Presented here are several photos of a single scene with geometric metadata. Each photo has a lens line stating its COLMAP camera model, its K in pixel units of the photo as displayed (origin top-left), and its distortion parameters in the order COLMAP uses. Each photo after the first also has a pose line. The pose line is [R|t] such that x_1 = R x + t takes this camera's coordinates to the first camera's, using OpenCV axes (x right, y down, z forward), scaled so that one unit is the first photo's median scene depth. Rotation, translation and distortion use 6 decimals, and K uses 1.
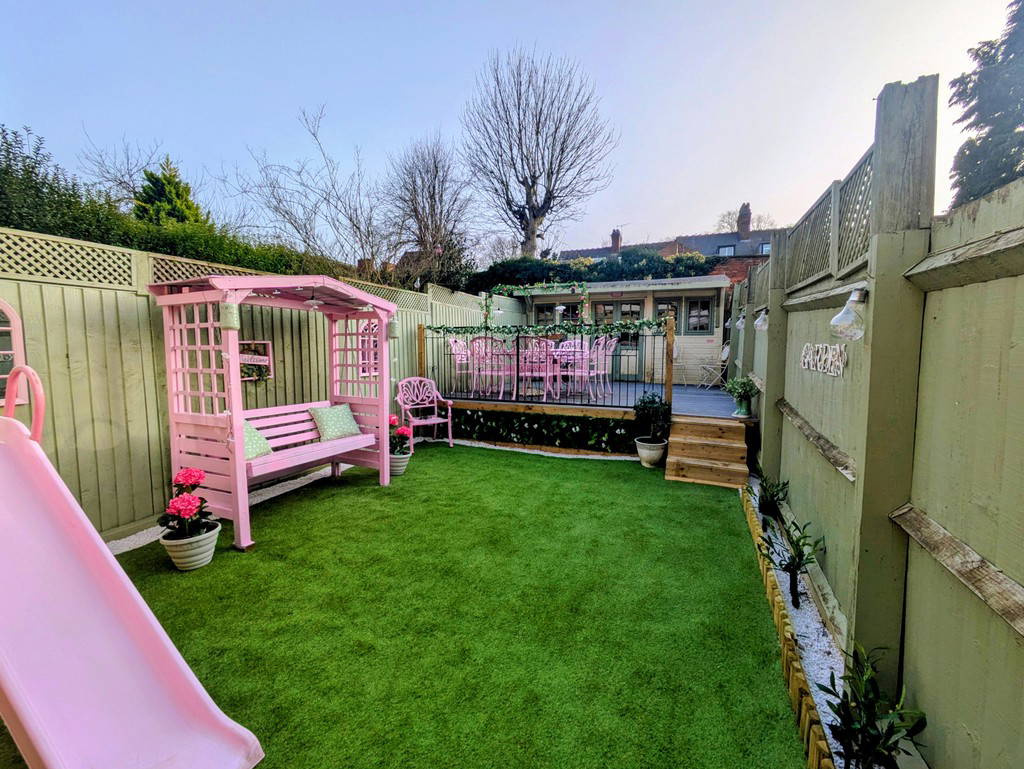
lens RADIAL K [[415.4, 0, 509.5], [0, 415.4, 383.5], [0, 0, 1]] dist [-0.011199, -0.001363]
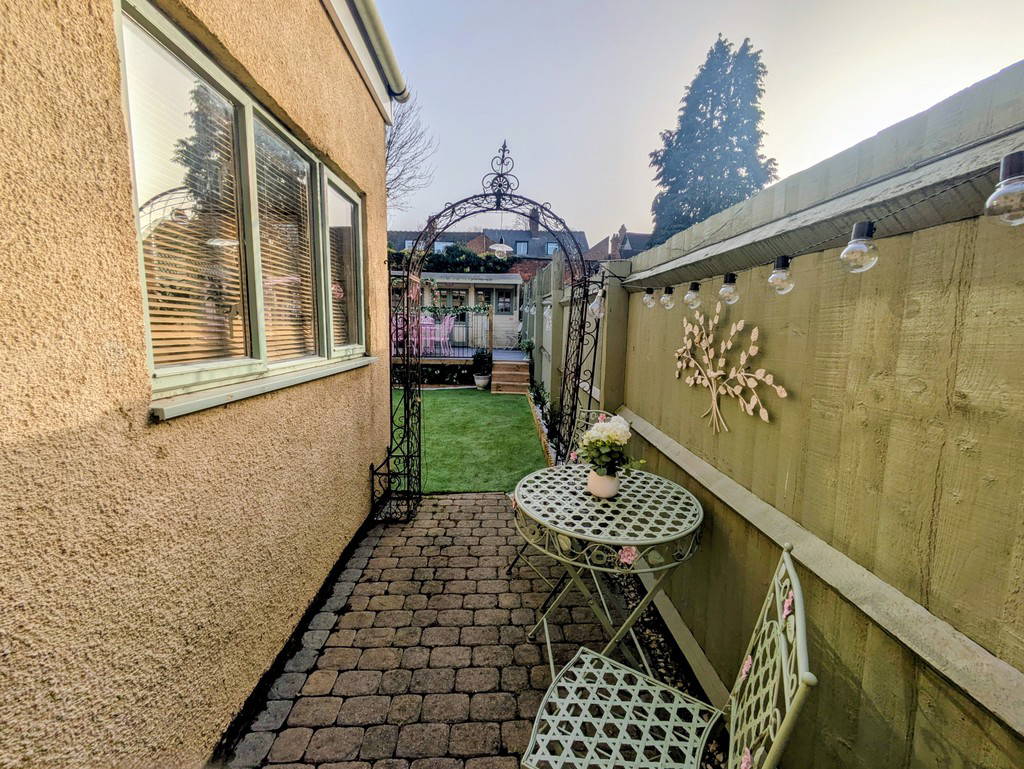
lens RADIAL K [[415.4, 0, 511.1], [0, 415.4, 383.8], [0, 0, 1]] dist [-0.011199, -0.001363]
pose [[0.901437, -0.048303, 0.430206, -0.178101], [0.025004, 0.997906, 0.059653, 0.041911], [-0.432187, -0.043017, 0.900758, -0.371630]]
